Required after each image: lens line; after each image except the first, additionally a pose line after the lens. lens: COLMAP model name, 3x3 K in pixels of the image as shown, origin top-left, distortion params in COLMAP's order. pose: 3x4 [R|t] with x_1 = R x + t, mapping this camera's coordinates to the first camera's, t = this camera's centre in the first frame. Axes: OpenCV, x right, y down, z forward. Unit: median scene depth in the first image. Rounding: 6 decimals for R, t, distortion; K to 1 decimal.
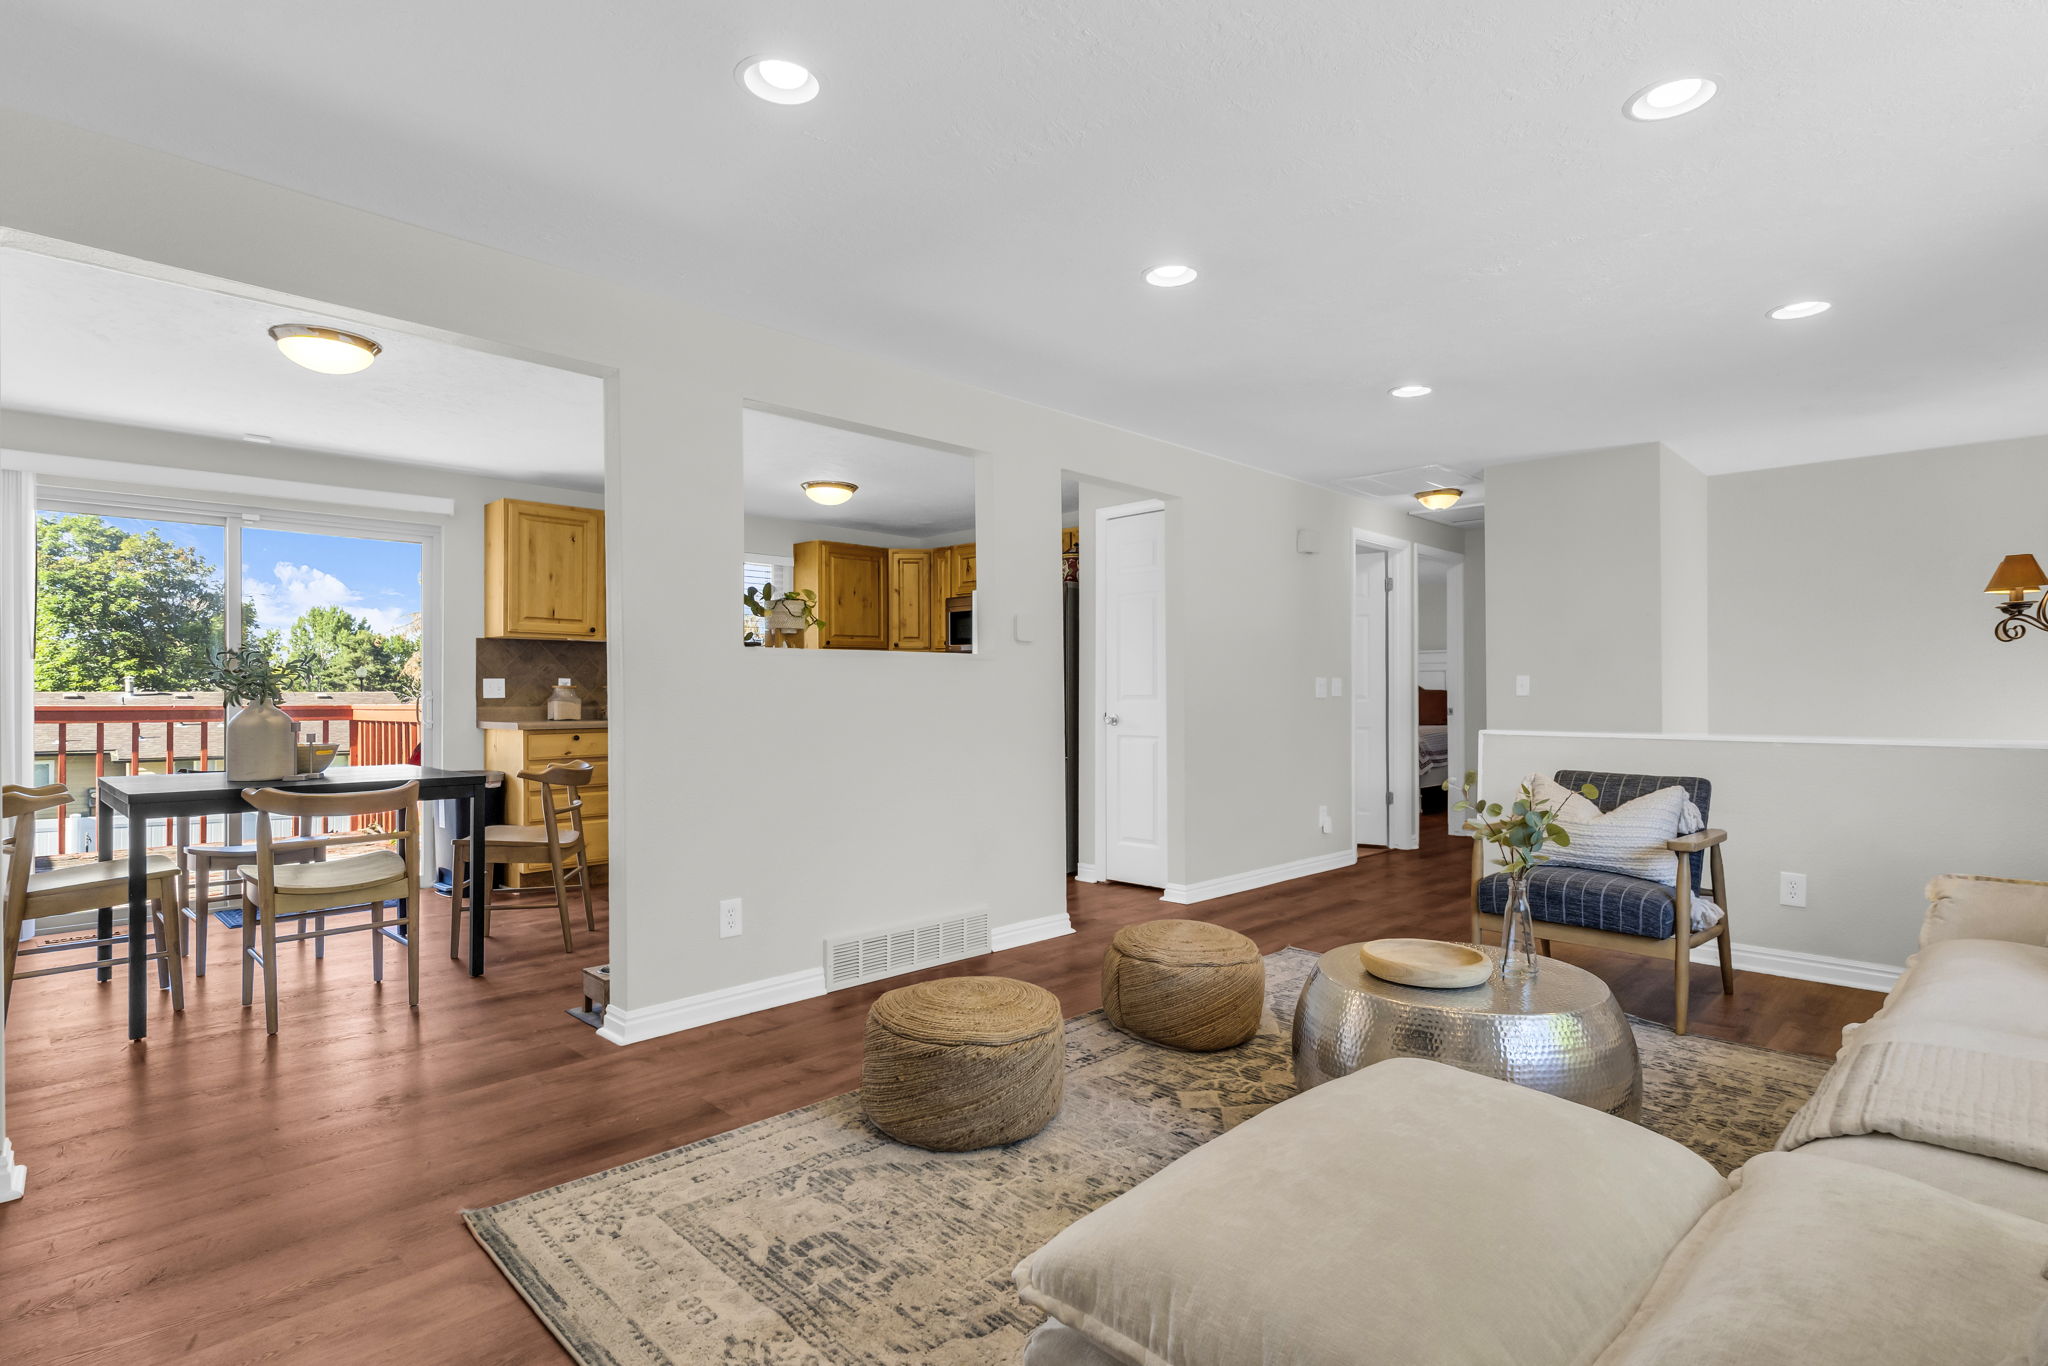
lens RADIAL K [[996.8, 0, 1024.0], [0, 996.8, 683.0], [0, 0, 1]] dist [0.004560, 0.000721]
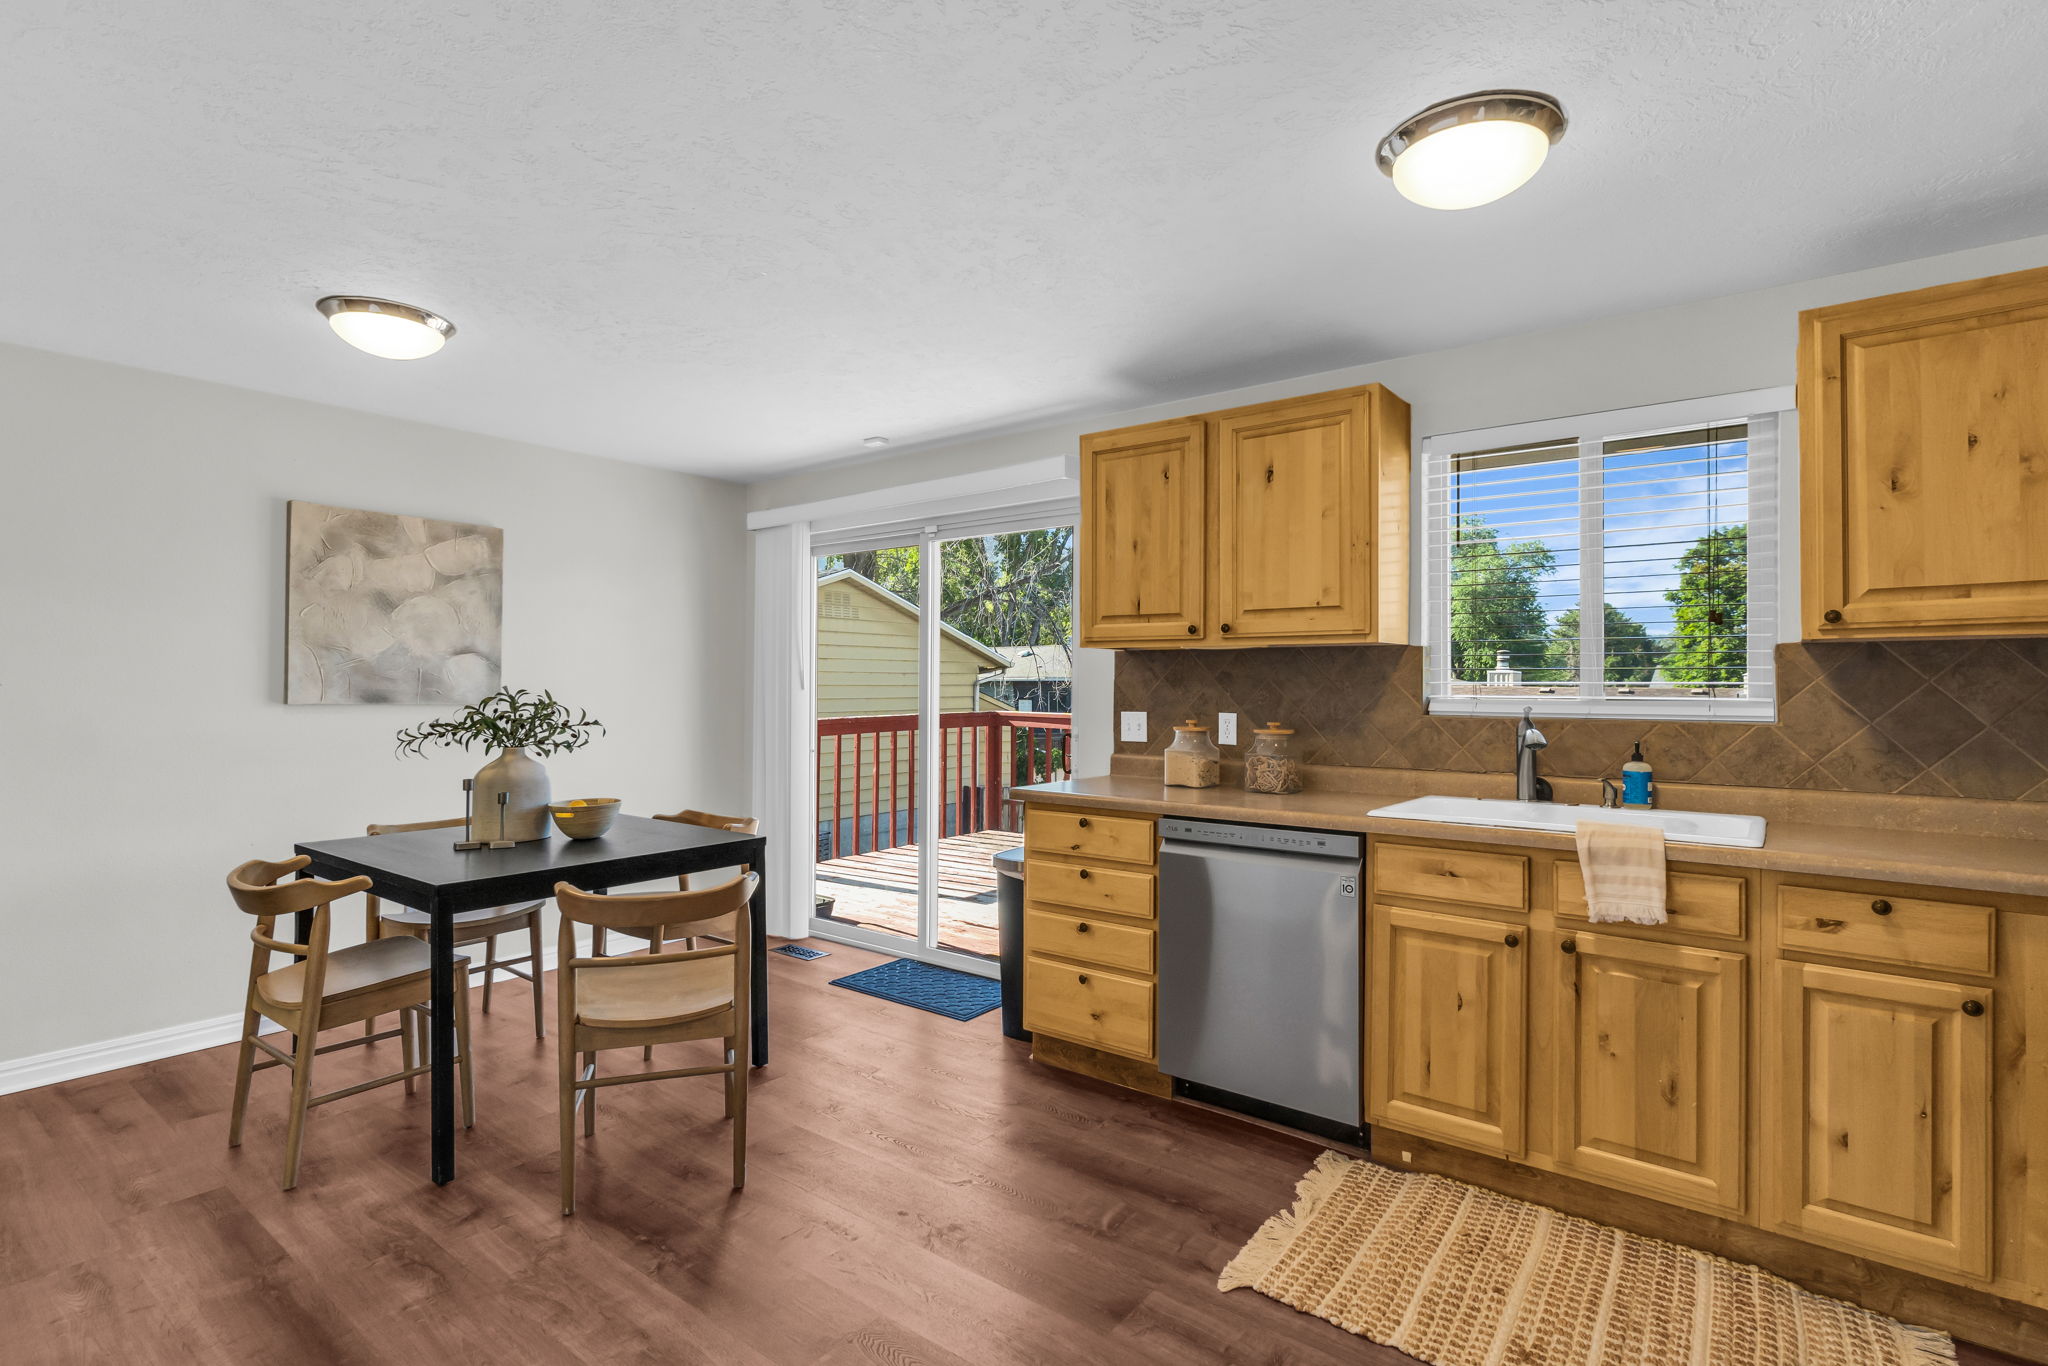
lens RADIAL K [[990.9, 0, 1049.6], [0, 990.9, 677.6], [0, 0, 1]] dist [-0.001776, 0.000062]
pose [[0.134329, -0.002361, -0.990934, 0.016772], [0.005088, 0.999986, -0.001693, -0.004076], [0.990924, -0.004815, 0.134339, 0.133269]]
